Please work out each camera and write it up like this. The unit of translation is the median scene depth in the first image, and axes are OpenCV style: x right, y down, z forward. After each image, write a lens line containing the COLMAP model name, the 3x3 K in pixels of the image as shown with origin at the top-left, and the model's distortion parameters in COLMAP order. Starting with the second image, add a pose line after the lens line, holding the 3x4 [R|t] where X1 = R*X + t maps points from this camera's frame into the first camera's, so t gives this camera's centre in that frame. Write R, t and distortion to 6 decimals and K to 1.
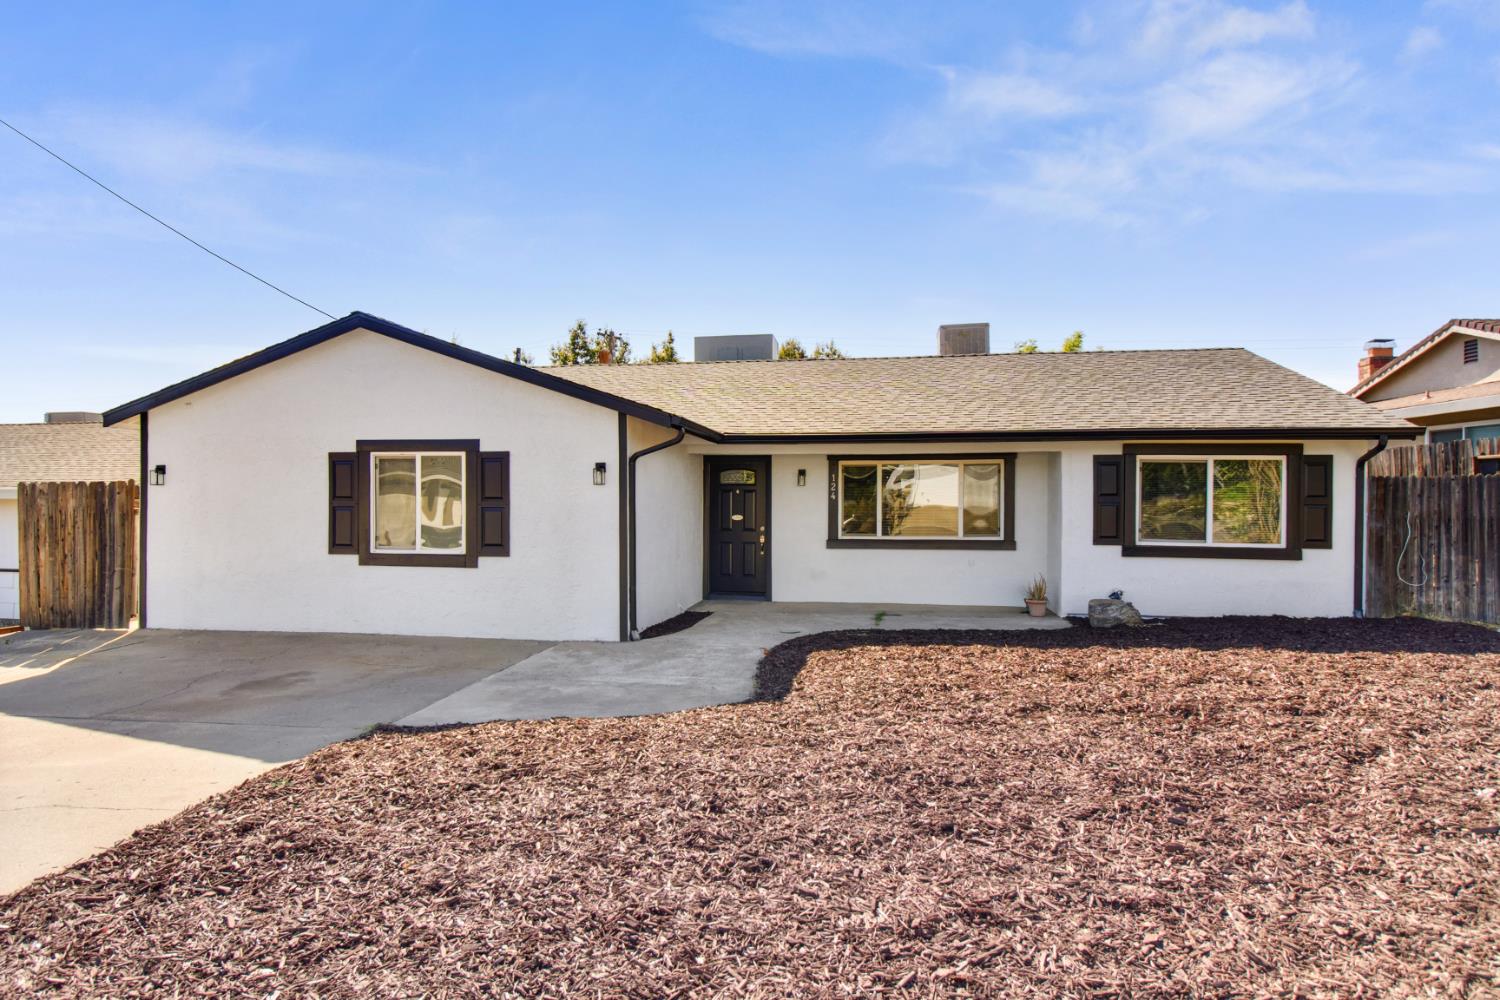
lens RADIAL K [[916.4, 0, 723.2], [0, 916.4, 467.9], [0, 0, 1]] dist [-0.001492, -0.001659]
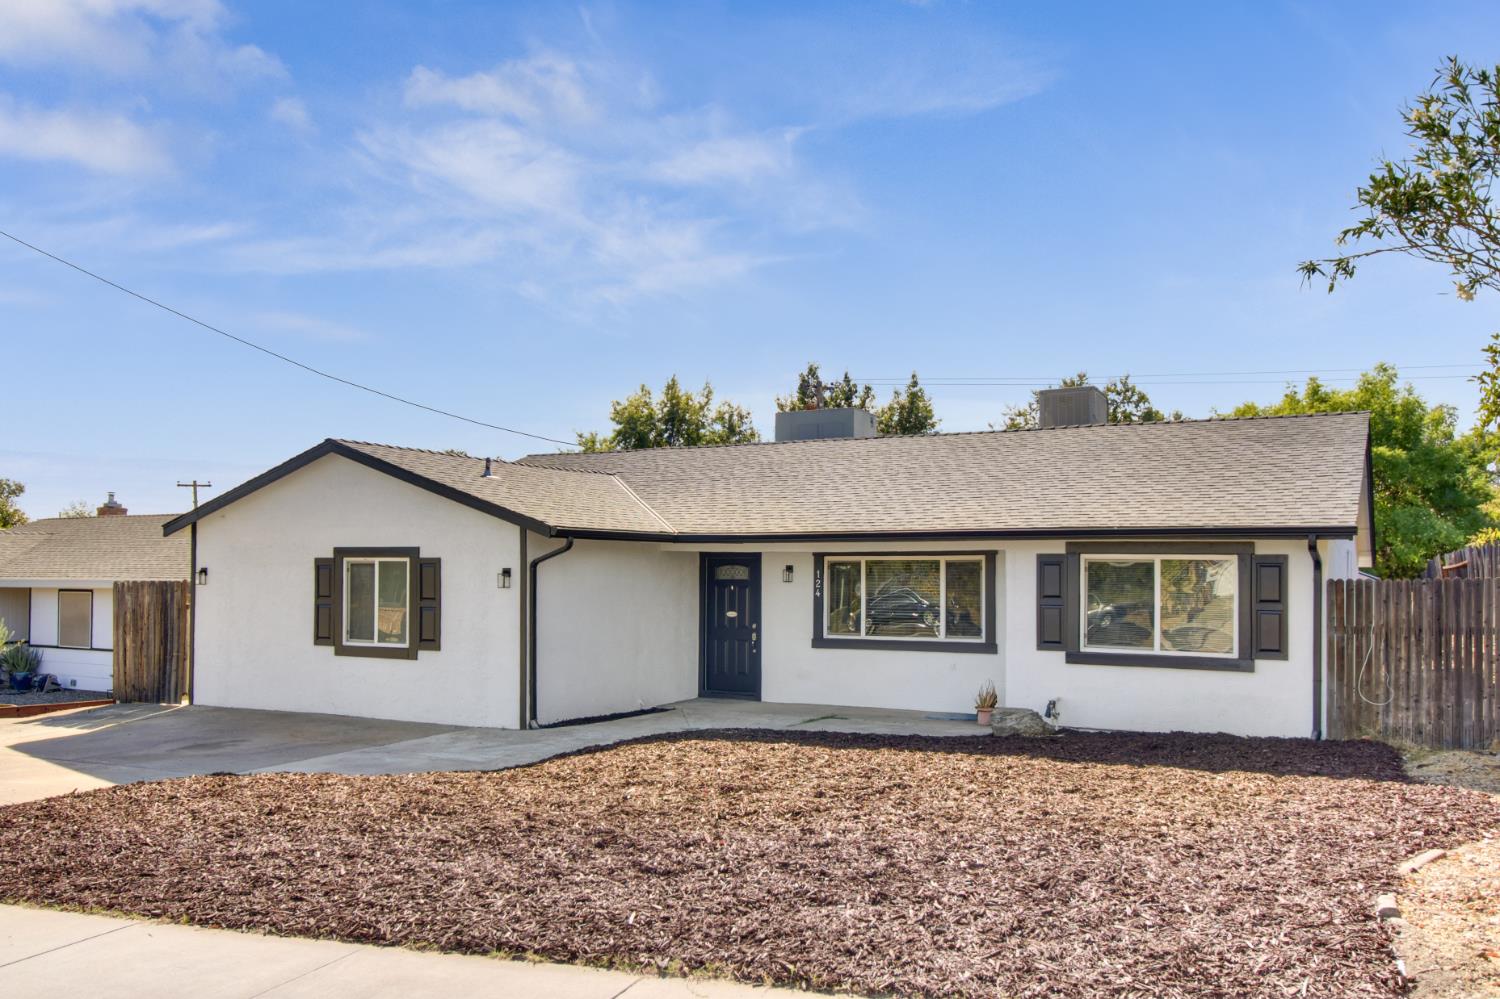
lens RADIAL K [[1235.3, 0, 764.9], [0, 1235.3, 494.2], [0, 0, 1]] dist [0.002515, -0.005915]
pose [[0.953019, -0.017803, -0.302386, 0.558506], [0.009825, 0.999563, -0.027885, -0.045746], [0.302751, 0.023604, 0.952777, -0.309421]]
